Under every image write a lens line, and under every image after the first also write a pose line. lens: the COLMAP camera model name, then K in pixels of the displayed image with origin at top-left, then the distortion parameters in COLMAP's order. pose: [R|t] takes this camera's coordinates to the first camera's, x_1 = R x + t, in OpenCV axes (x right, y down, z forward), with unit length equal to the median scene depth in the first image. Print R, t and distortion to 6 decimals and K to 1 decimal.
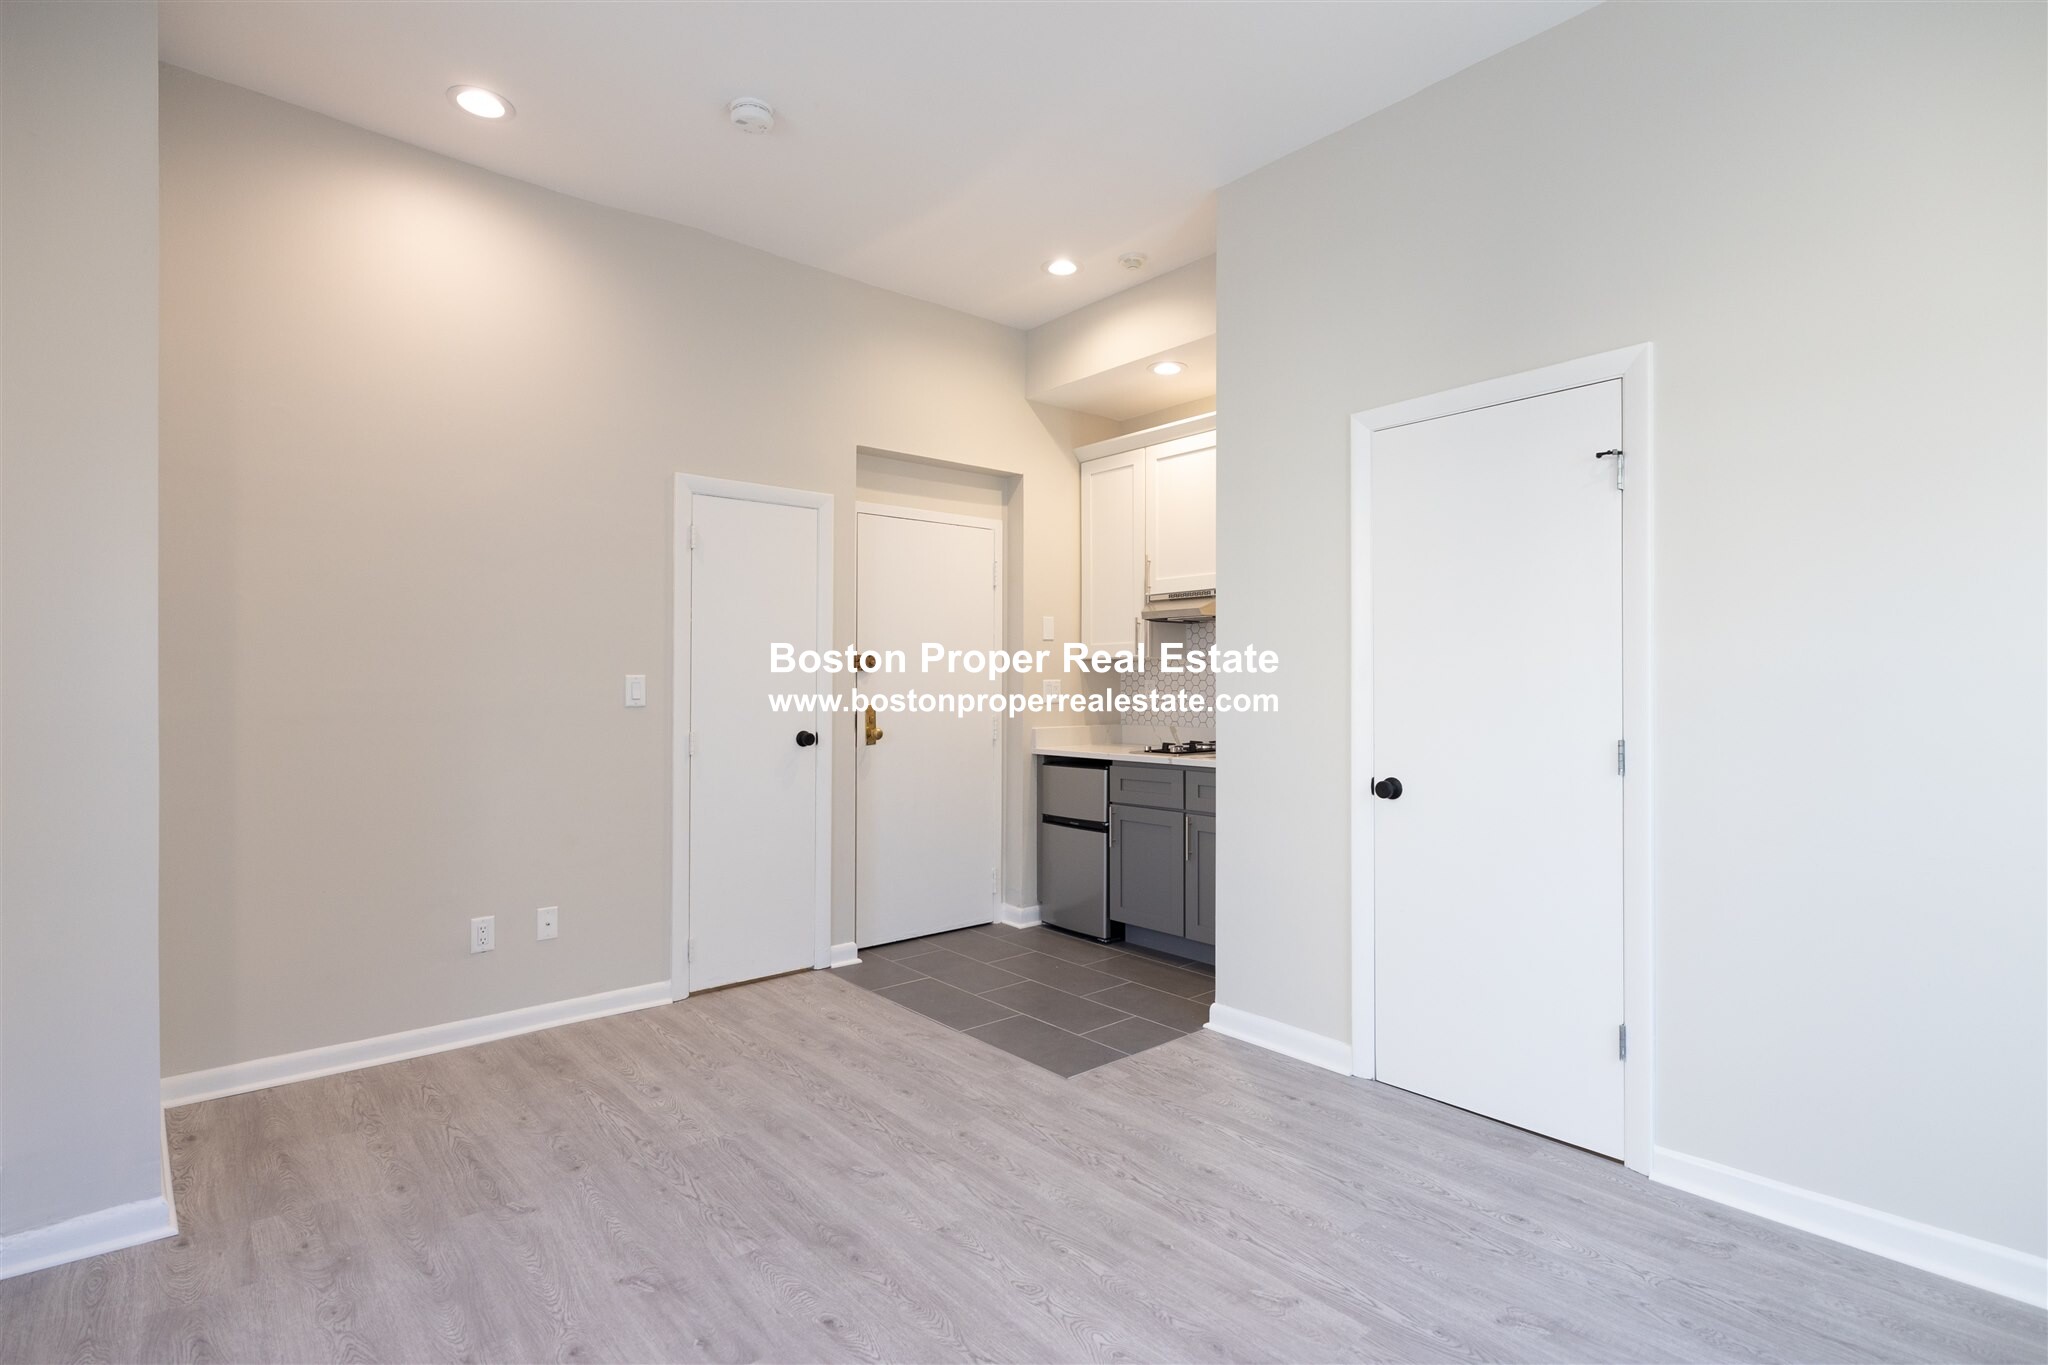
lens RADIAL K [[993.4, 0, 1027.6], [0, 993.4, 697.8], [0, 0, 1]] dist [0.000343, -0.000009]
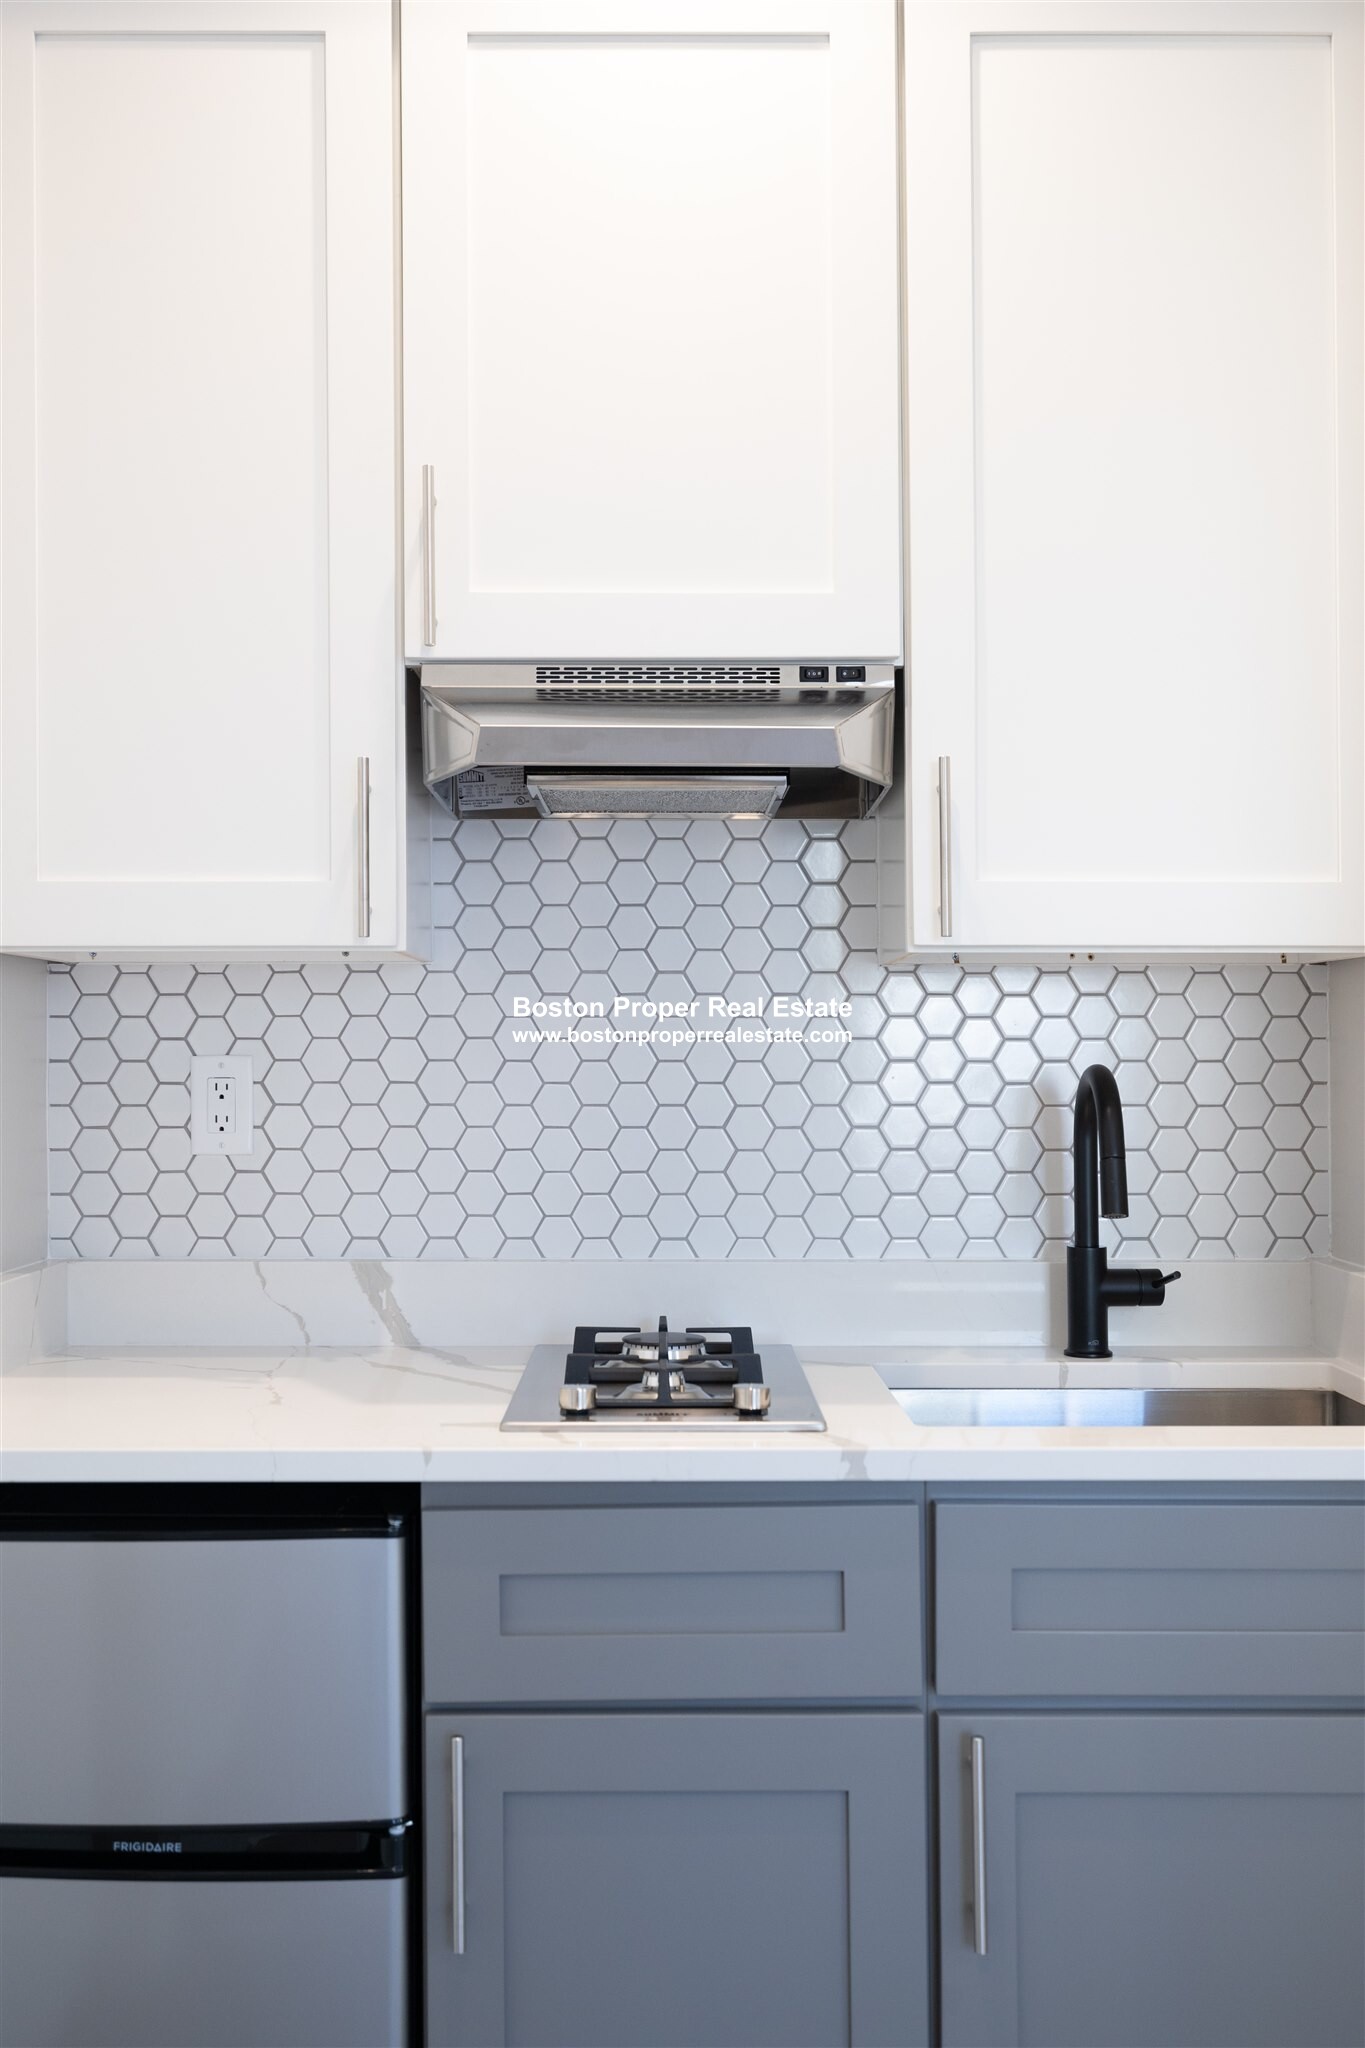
lens RADIAL K [[1998.6, 0, 682.5], [0, 1998.6, 1024.0], [0, 0, 1]] dist [-0.012767, -0.003072]
pose [[0.649840, 0.017058, 0.759879, -0.227161], [0.008796, 0.999512, -0.029960, -0.016467], [-0.760020, 0.026153, 0.649373, 0.928071]]
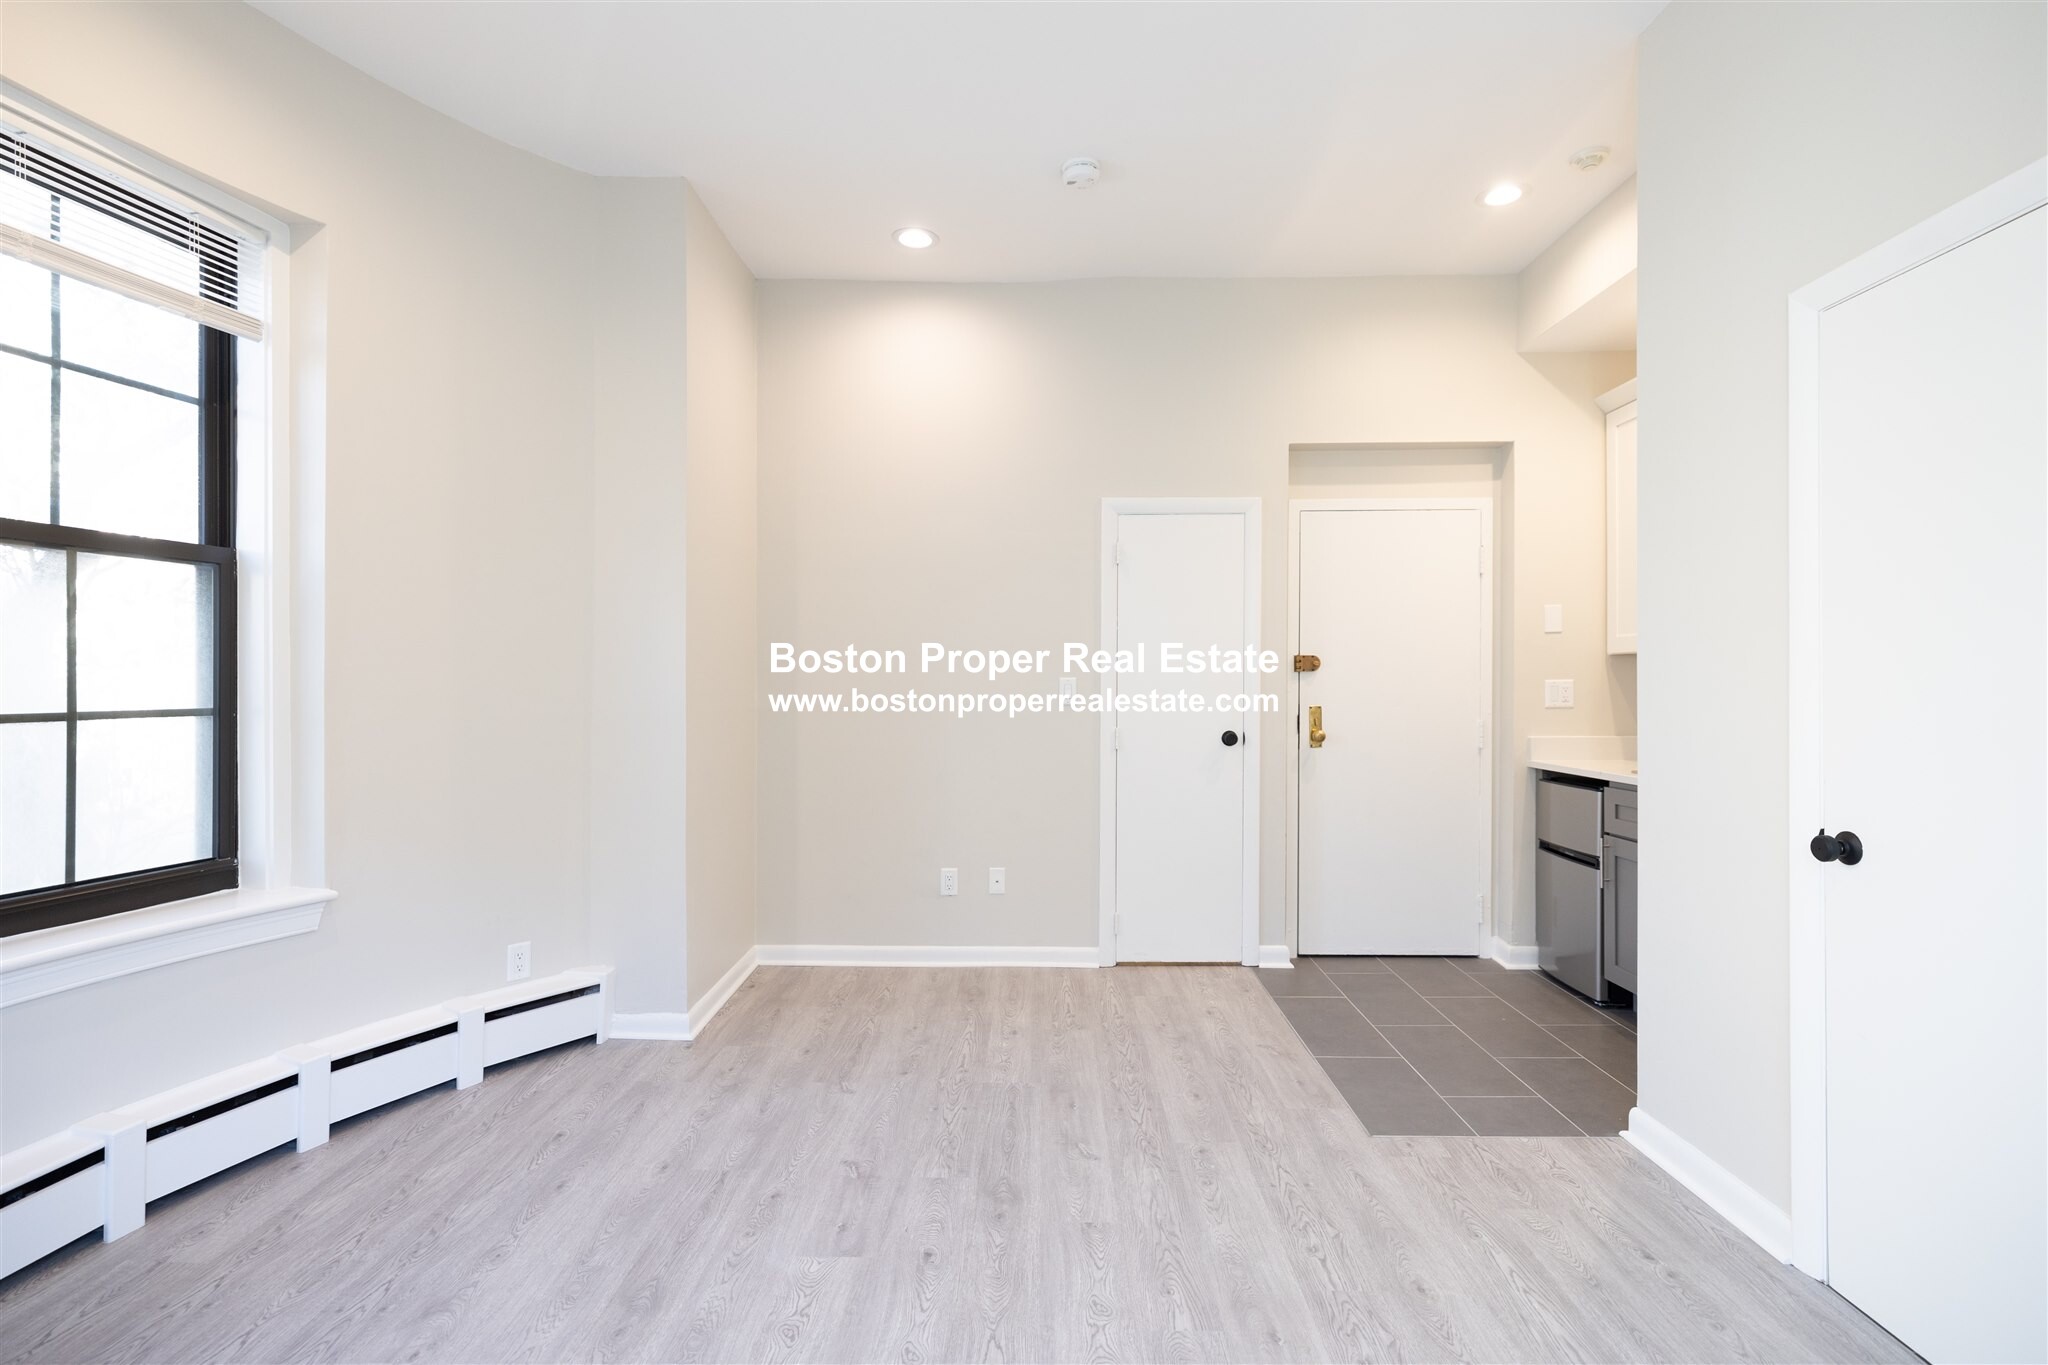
lens RADIAL K [[959.8, 0, 1026.2], [0, 959.8, 689.1], [0, 0, 1]] dist [0.000719, 0.000343]
pose [[0.744316, 0.004494, -0.667813, 0.328926], [-0.008417, 0.999961, -0.002651, -0.006351], [0.667775, 0.007594, 0.744324, 0.139619]]
